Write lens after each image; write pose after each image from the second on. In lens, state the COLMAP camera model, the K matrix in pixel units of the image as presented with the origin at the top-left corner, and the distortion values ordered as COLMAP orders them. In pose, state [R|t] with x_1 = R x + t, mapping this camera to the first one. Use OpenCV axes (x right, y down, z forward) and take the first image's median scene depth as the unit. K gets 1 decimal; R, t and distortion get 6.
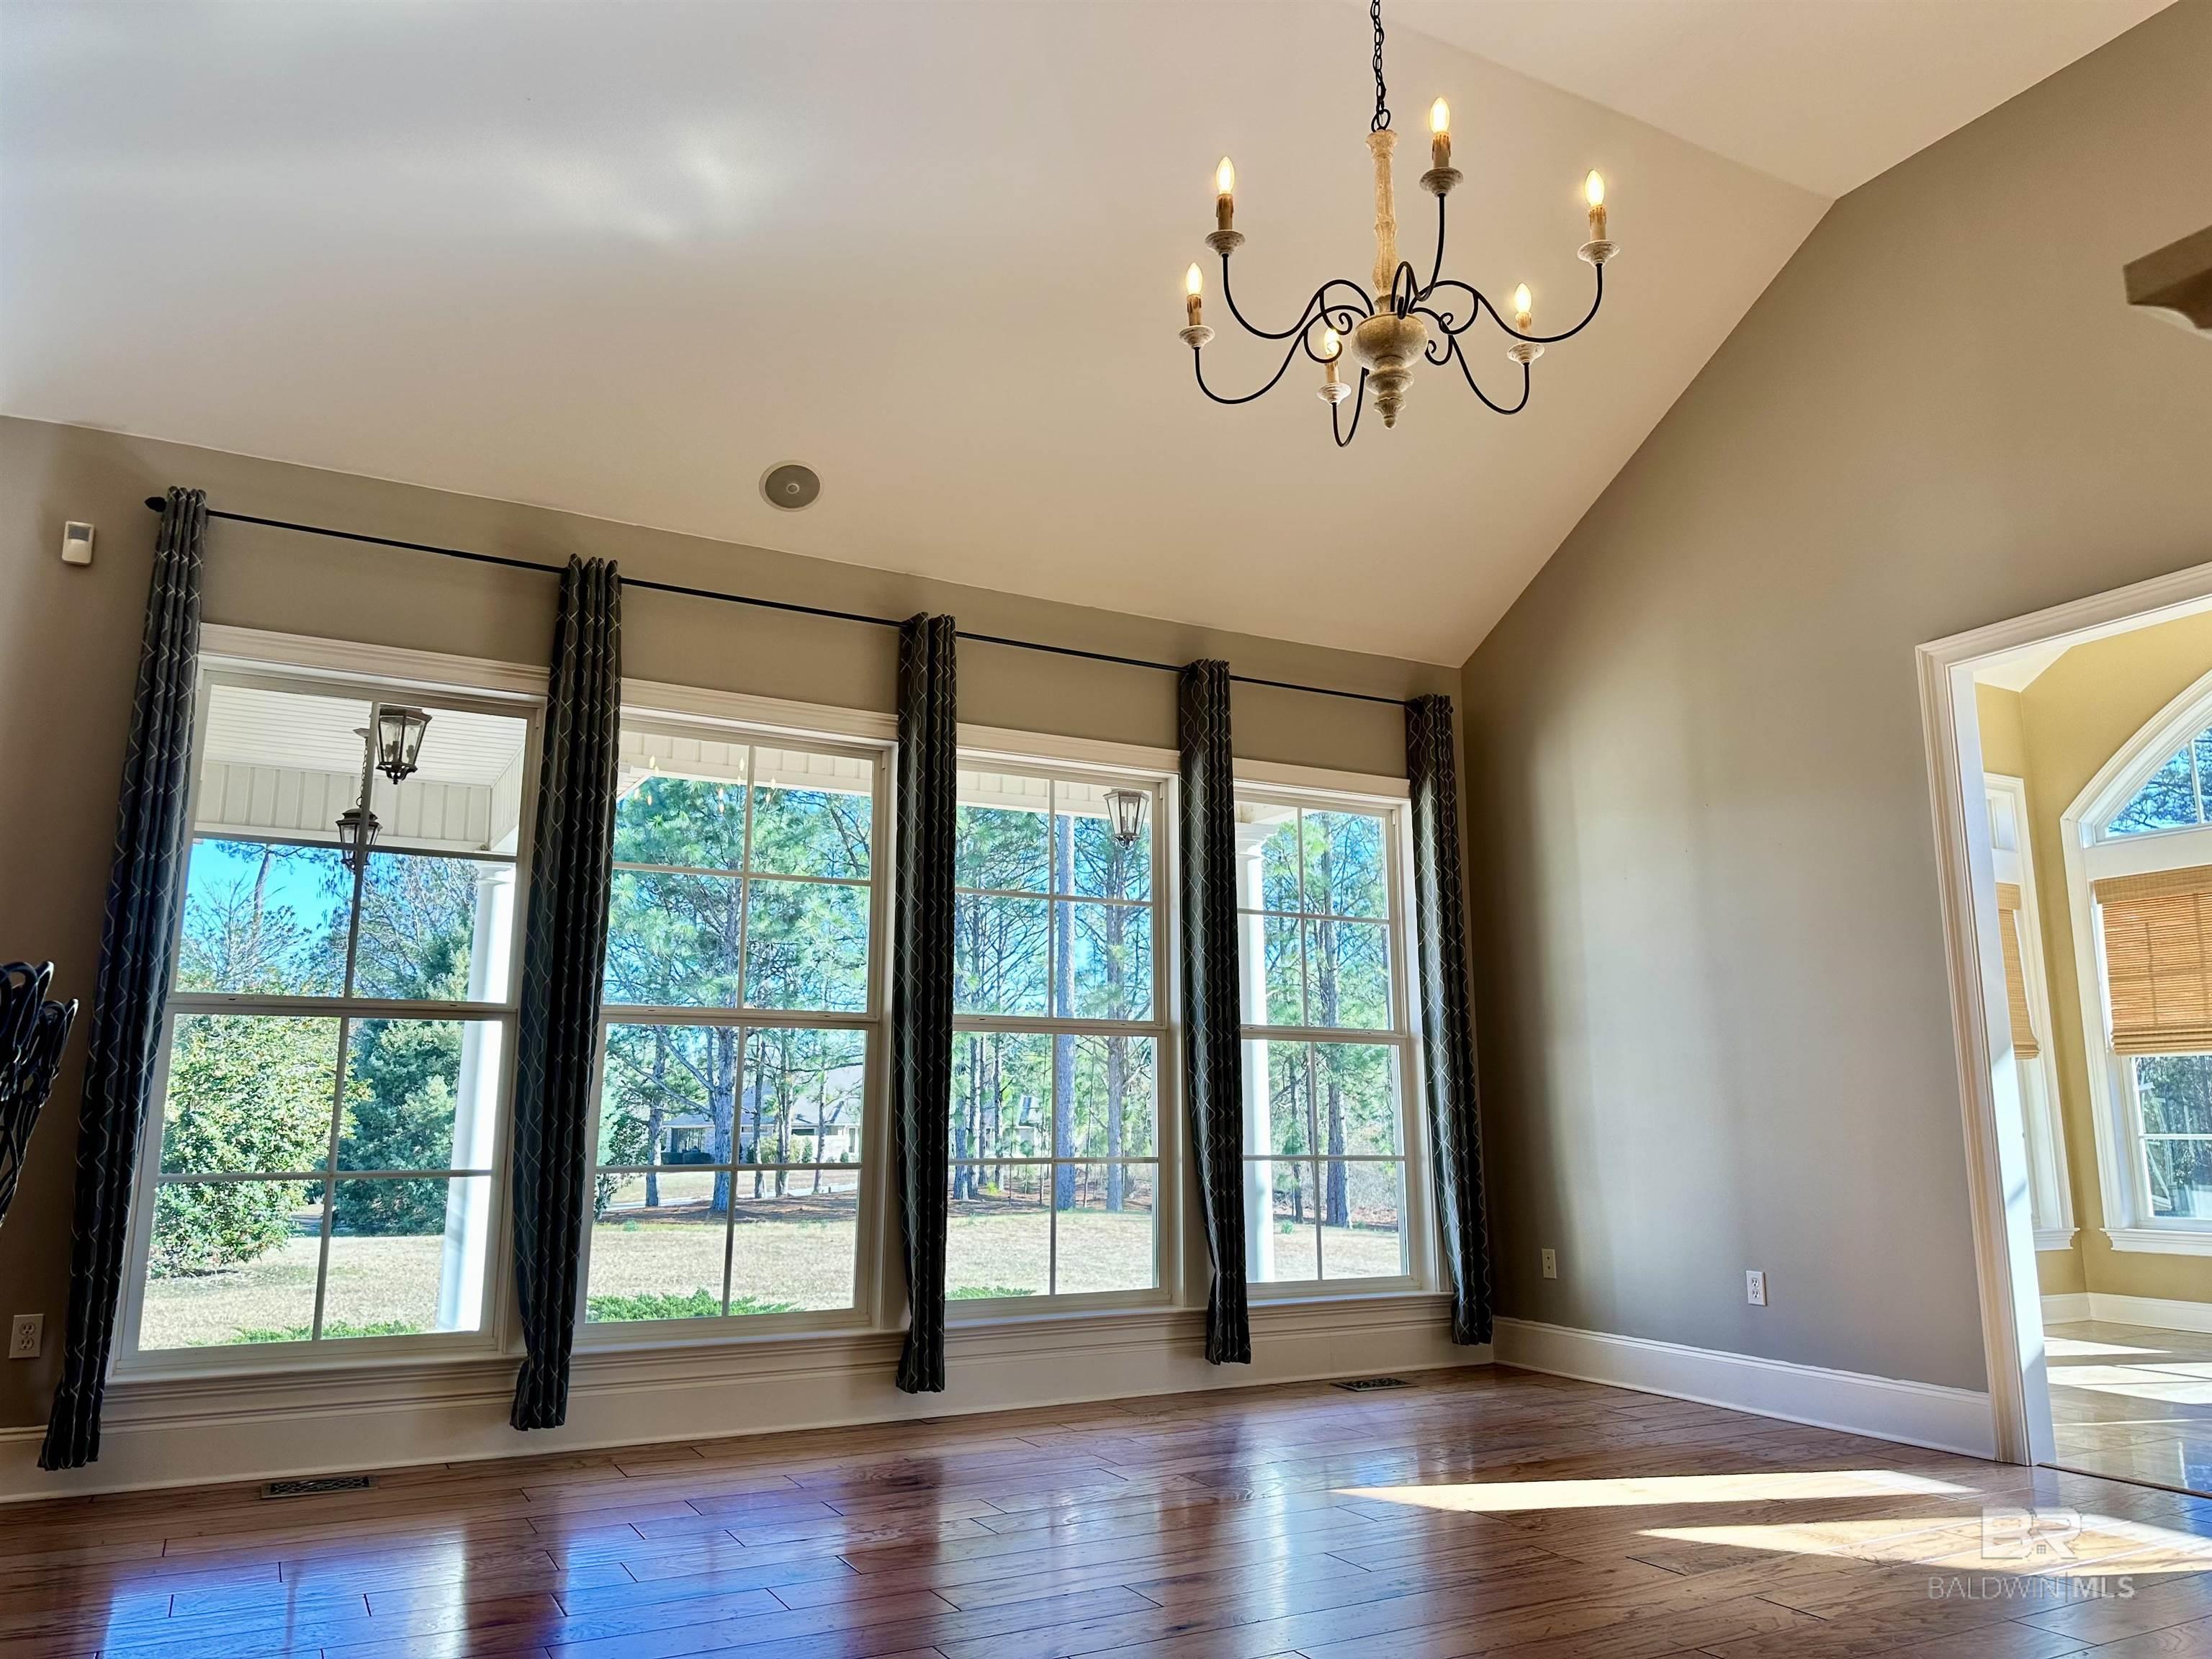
lens RADIAL K [[1550.0, 0, 1098.8], [0, 1550.0, 823.4], [0, 0, 1]] dist [0.091143, -0.109852]
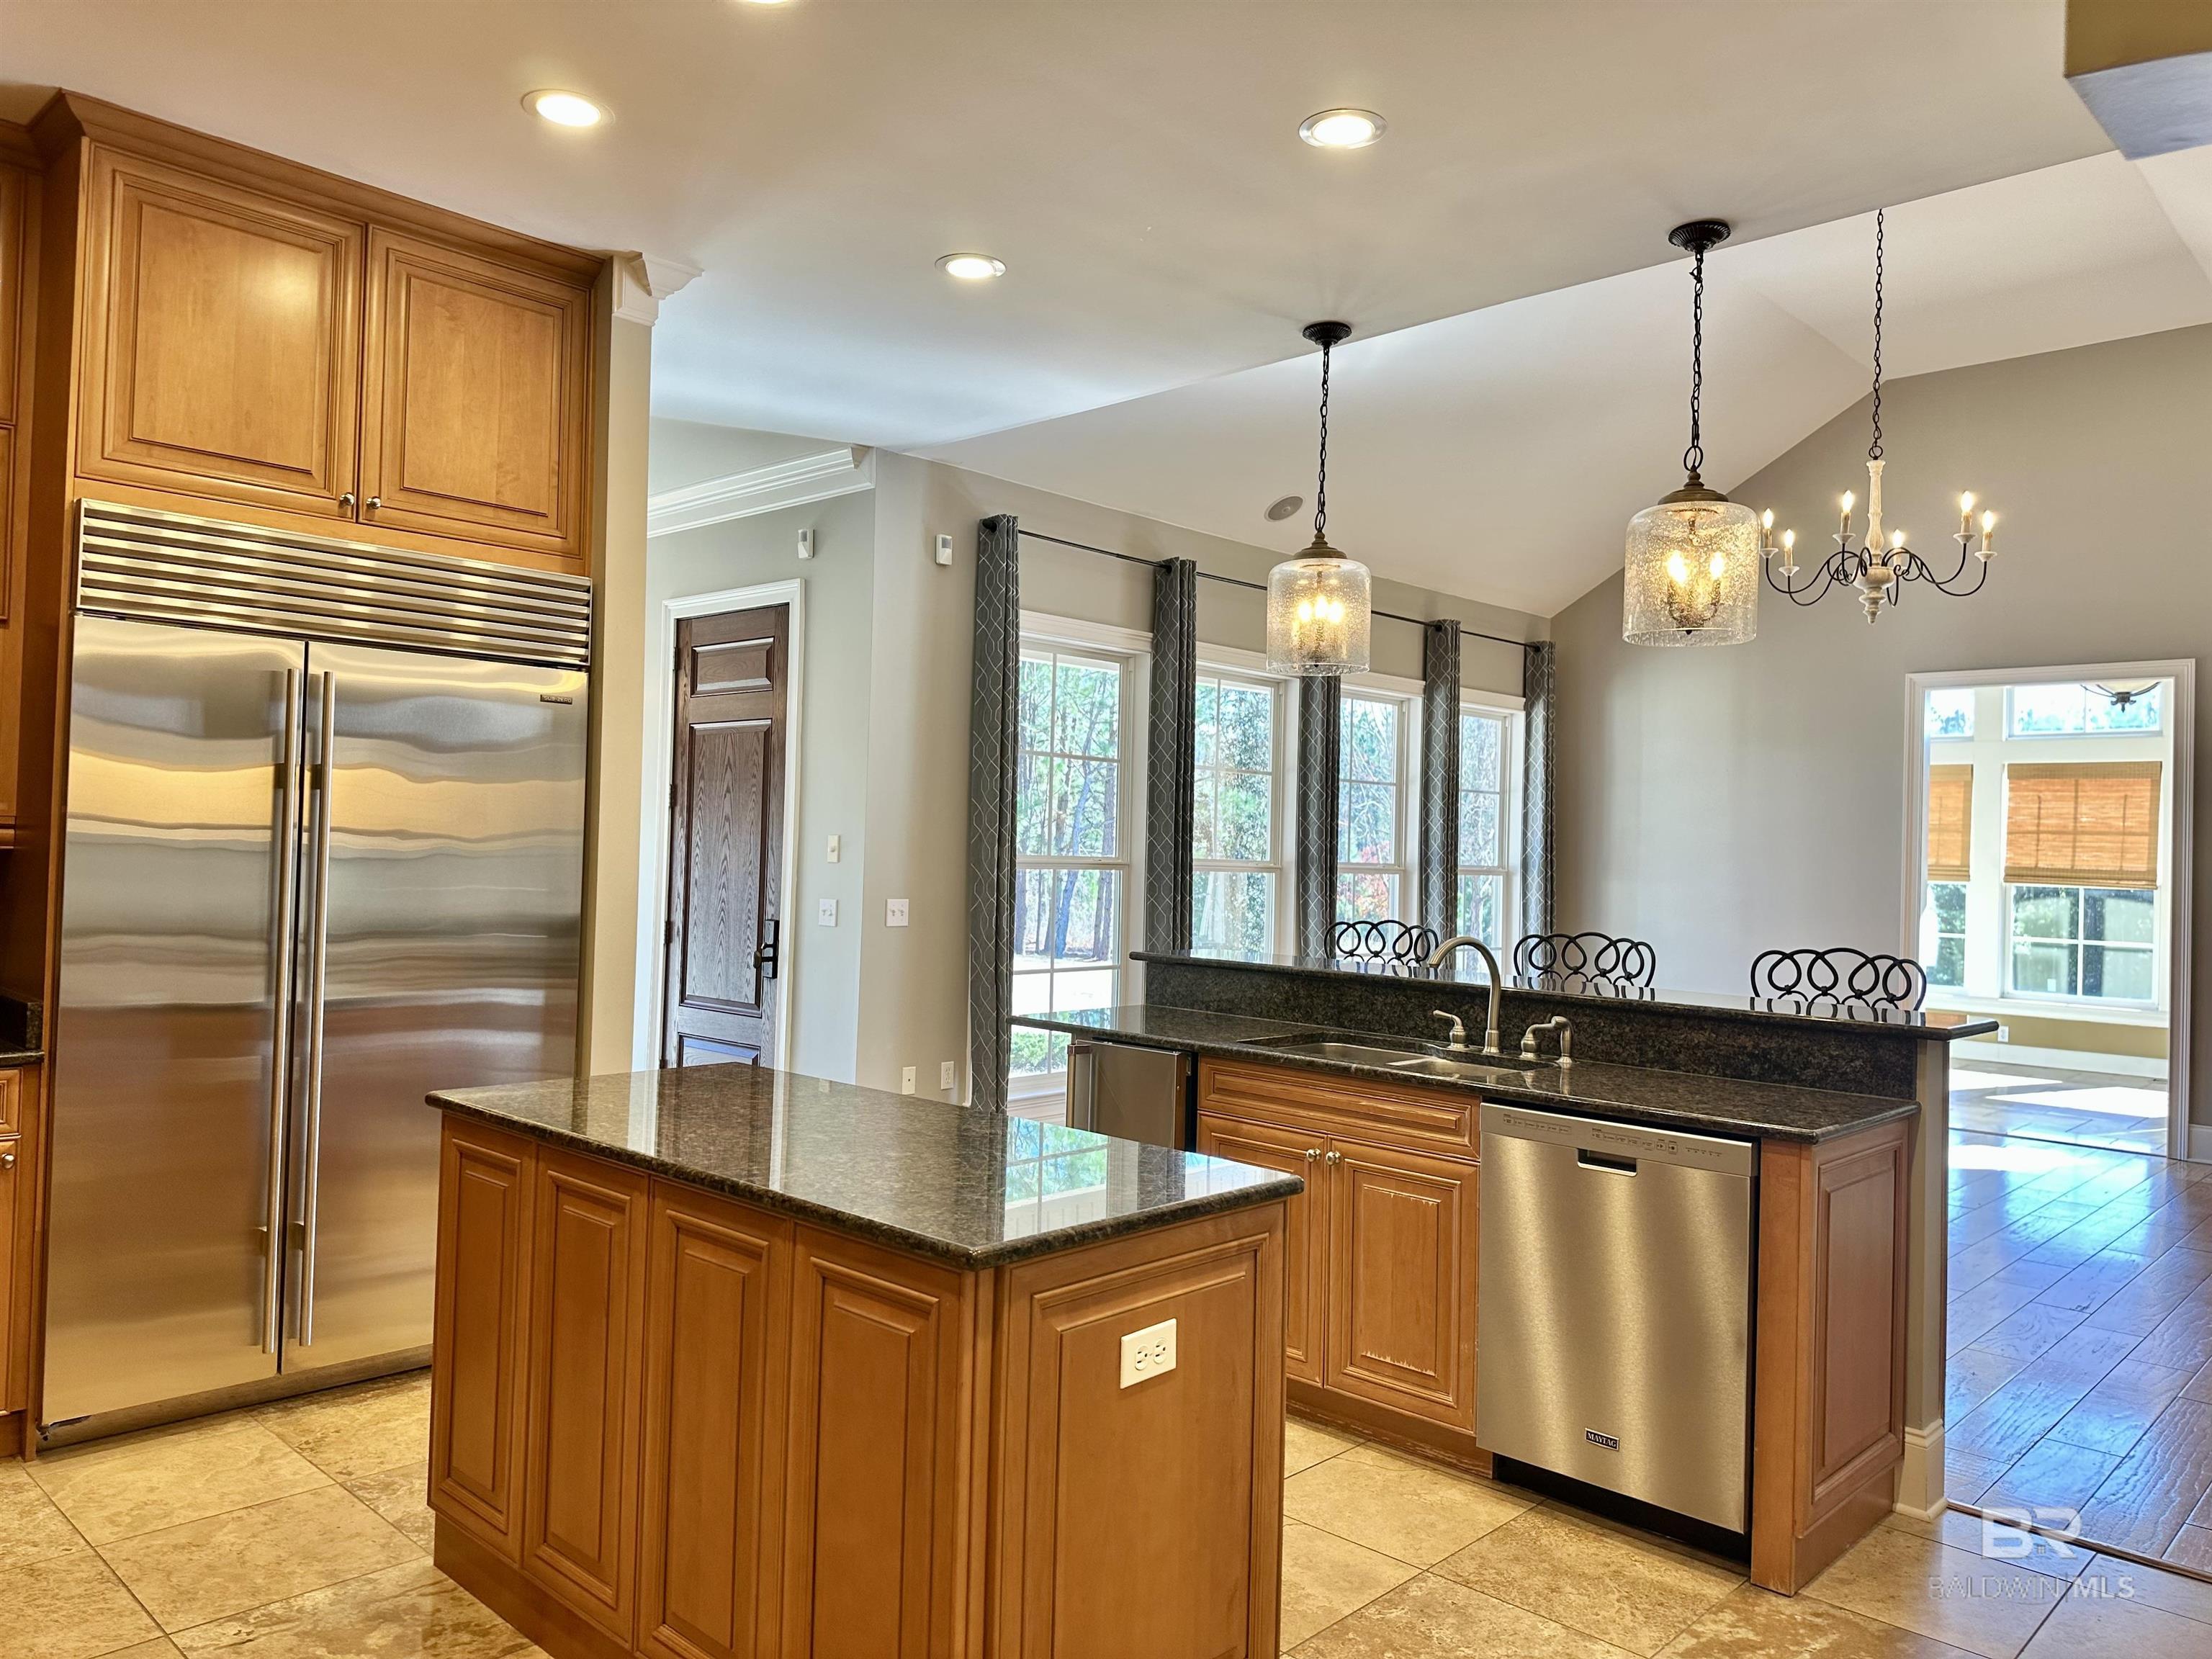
lens RADIAL K [[1550.0, 0, 1107.5], [0, 1550.0, 830.1], [0, 0, 1]] dist [0.091143, -0.109852]
pose [[0.950412, 0.030240, 0.309521, -0.628099], [-0.085704, 0.982190, 0.167205, -0.118229], [-0.298952, -0.185440, 0.936077, -0.286159]]
